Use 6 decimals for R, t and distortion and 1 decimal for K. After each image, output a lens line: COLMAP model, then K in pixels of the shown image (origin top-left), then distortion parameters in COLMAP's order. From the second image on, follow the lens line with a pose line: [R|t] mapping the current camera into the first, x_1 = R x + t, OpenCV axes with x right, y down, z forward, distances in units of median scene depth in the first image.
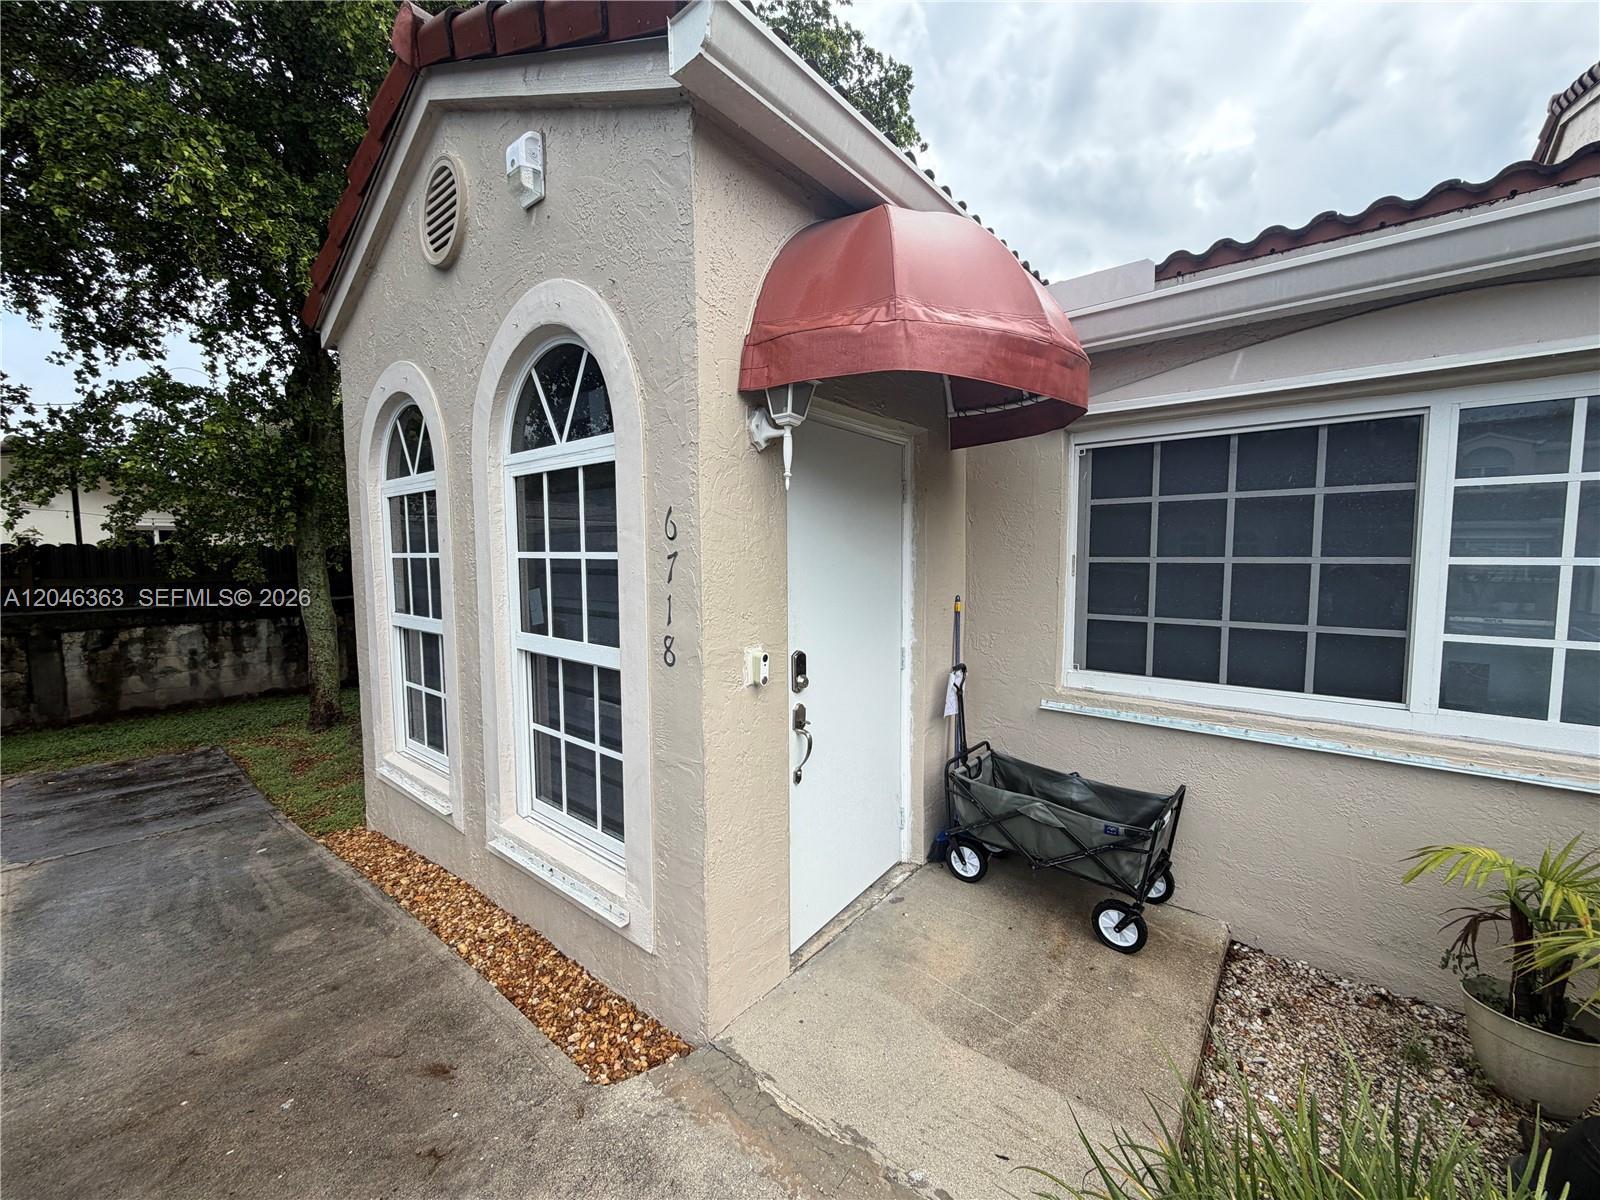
lens RADIAL K [[626.3, 0, 810.0], [0, 626.3, 600.6], [0, 0, 1]] dist [0.001098, 0.000179]
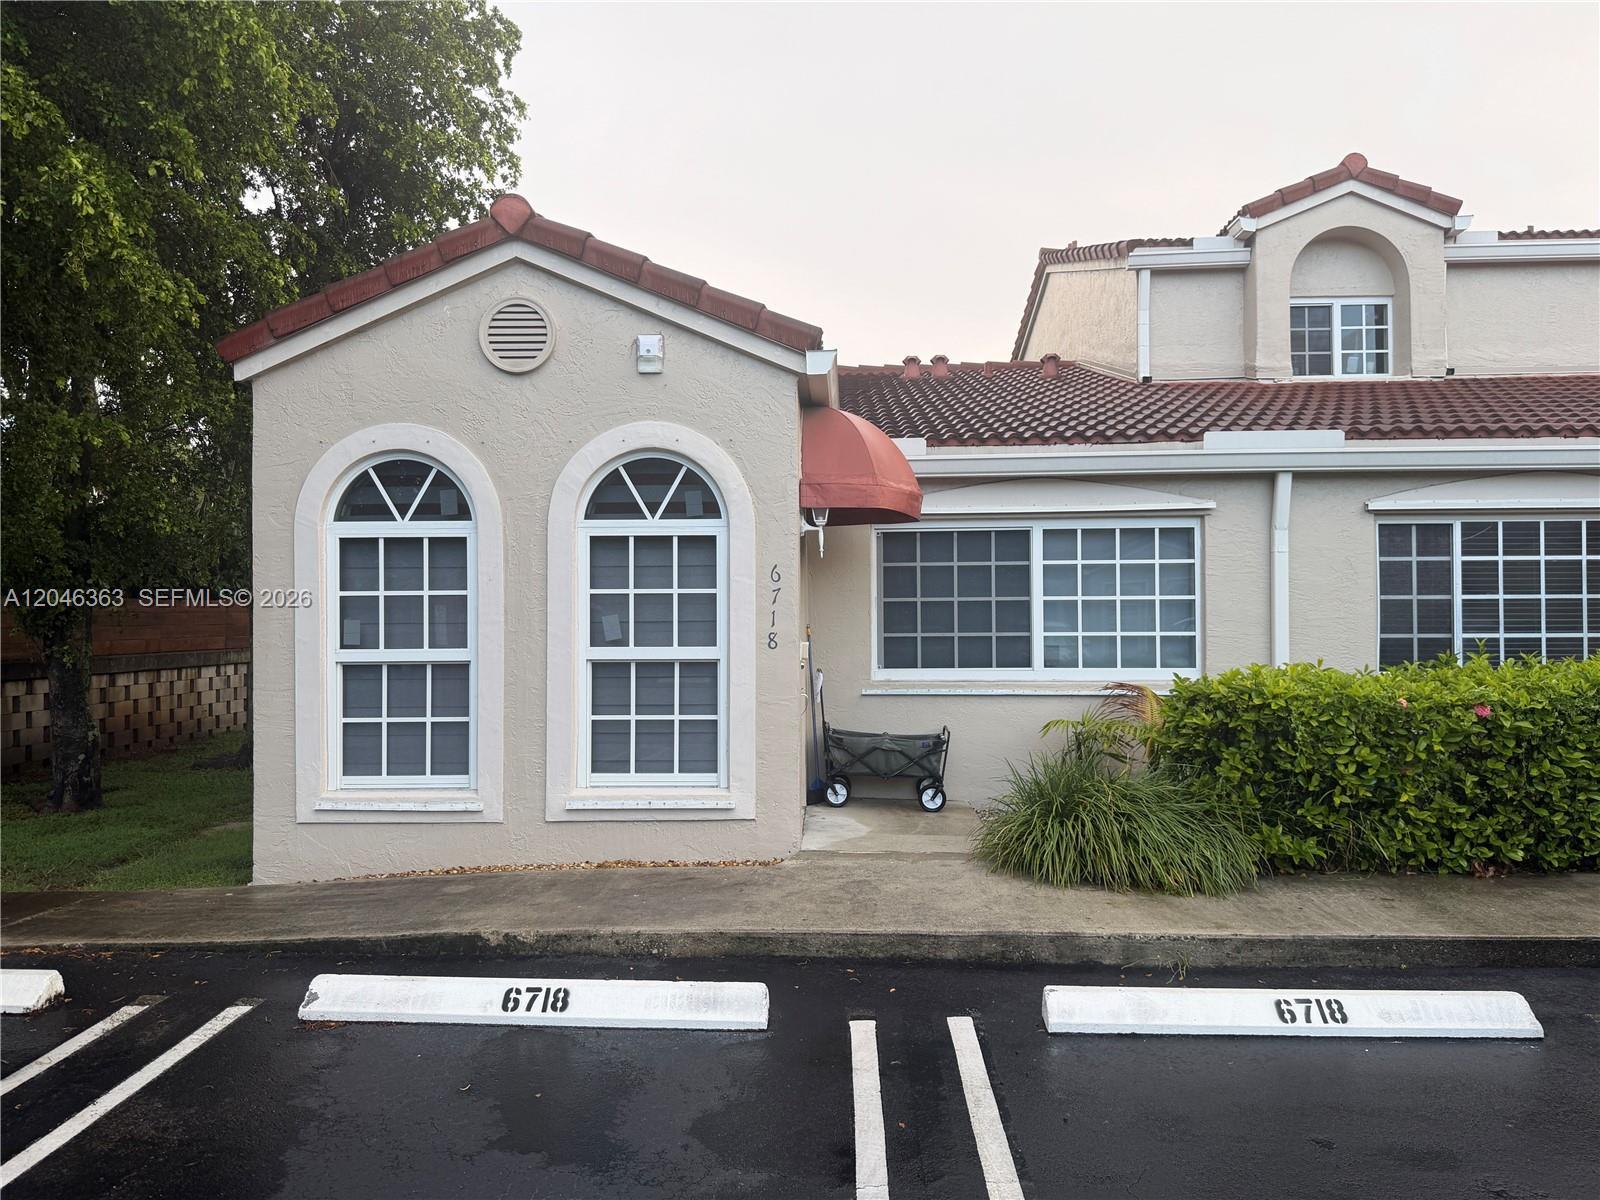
lens RADIAL K [[1119.7, 0, 798.9], [0, 1119.7, 604.0], [0, 0, 1]] dist [0.112768, -0.132558]
pose [[0.795332, 0.006597, 0.606138, -1.691467], [0.050353, 0.995766, -0.076907, 0.179668], [-0.604079, 0.091687, 0.791632, -1.319338]]
